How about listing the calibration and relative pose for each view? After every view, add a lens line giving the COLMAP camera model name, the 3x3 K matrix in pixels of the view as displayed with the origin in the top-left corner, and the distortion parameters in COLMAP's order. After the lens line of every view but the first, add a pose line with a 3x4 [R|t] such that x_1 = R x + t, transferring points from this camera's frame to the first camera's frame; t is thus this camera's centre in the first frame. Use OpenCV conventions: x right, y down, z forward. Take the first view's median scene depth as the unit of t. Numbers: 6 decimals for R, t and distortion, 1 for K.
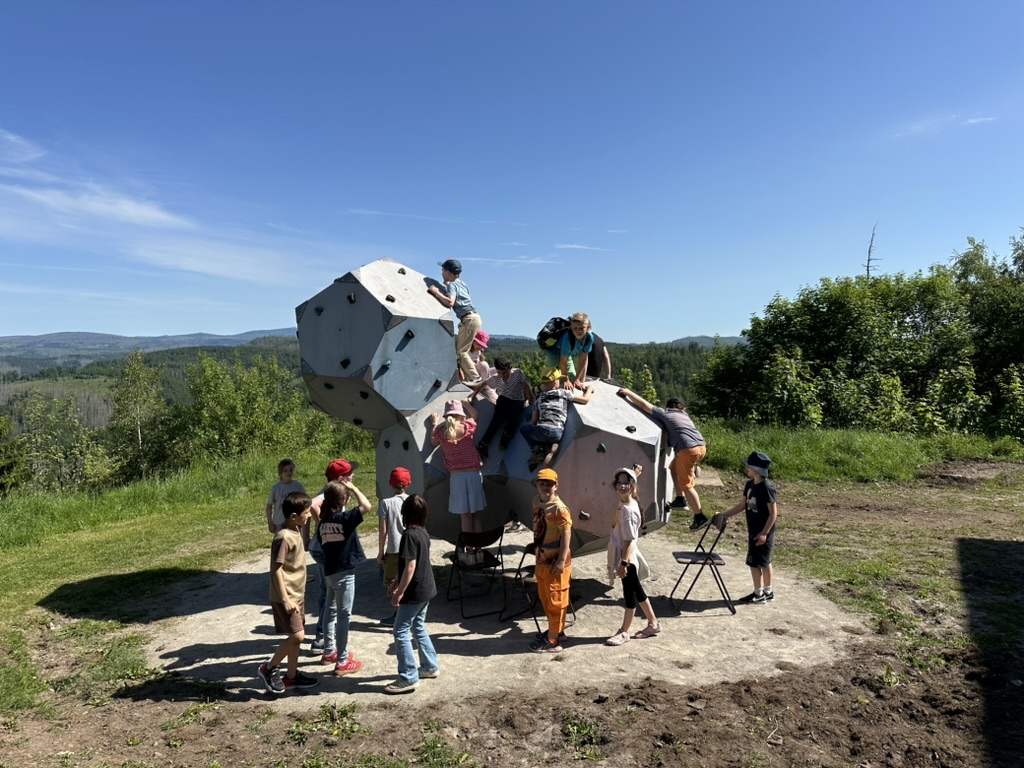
lens RADIAL K [[726.3, 0, 512.0], [0, 726.3, 384.0], [0, 0, 1]] dist [0.061702, -0.088378]
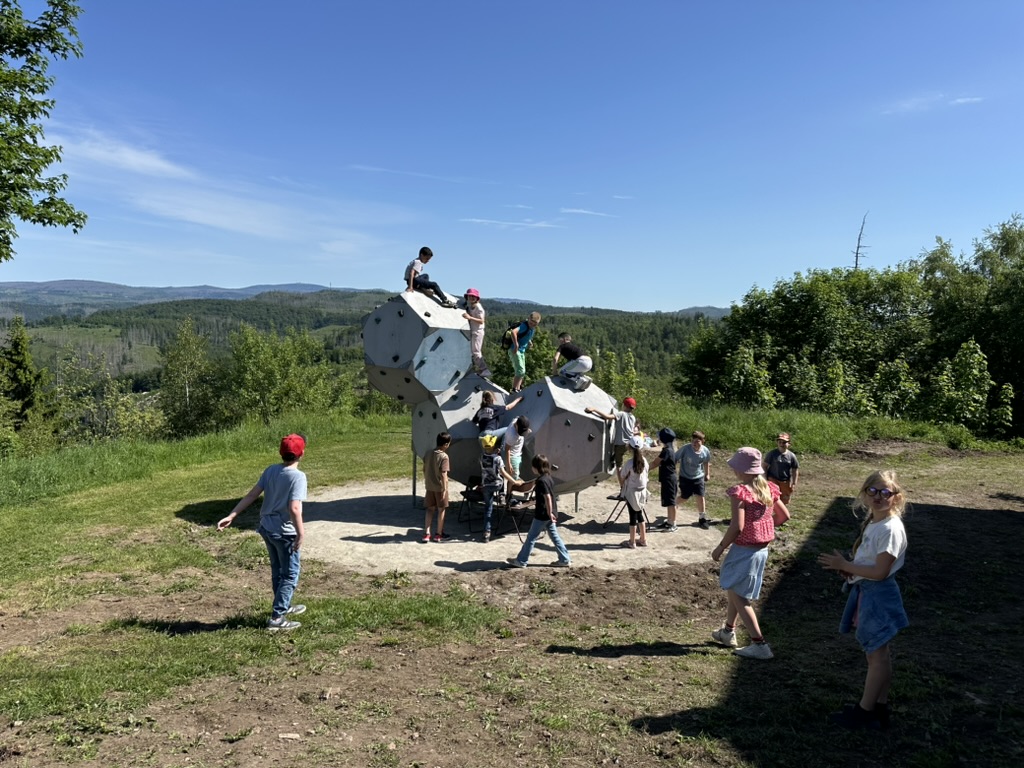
lens RADIAL K [[726.3, 0, 512.0], [0, 726.3, 384.0], [0, 0, 1]] dist [0.061702, -0.088378]
pose [[0.999395, 0.034505, -0.004398, 0.004929], [-0.034245, 0.998182, 0.049593, -0.023606], [0.006101, -0.049412, 0.998760, -0.186581]]
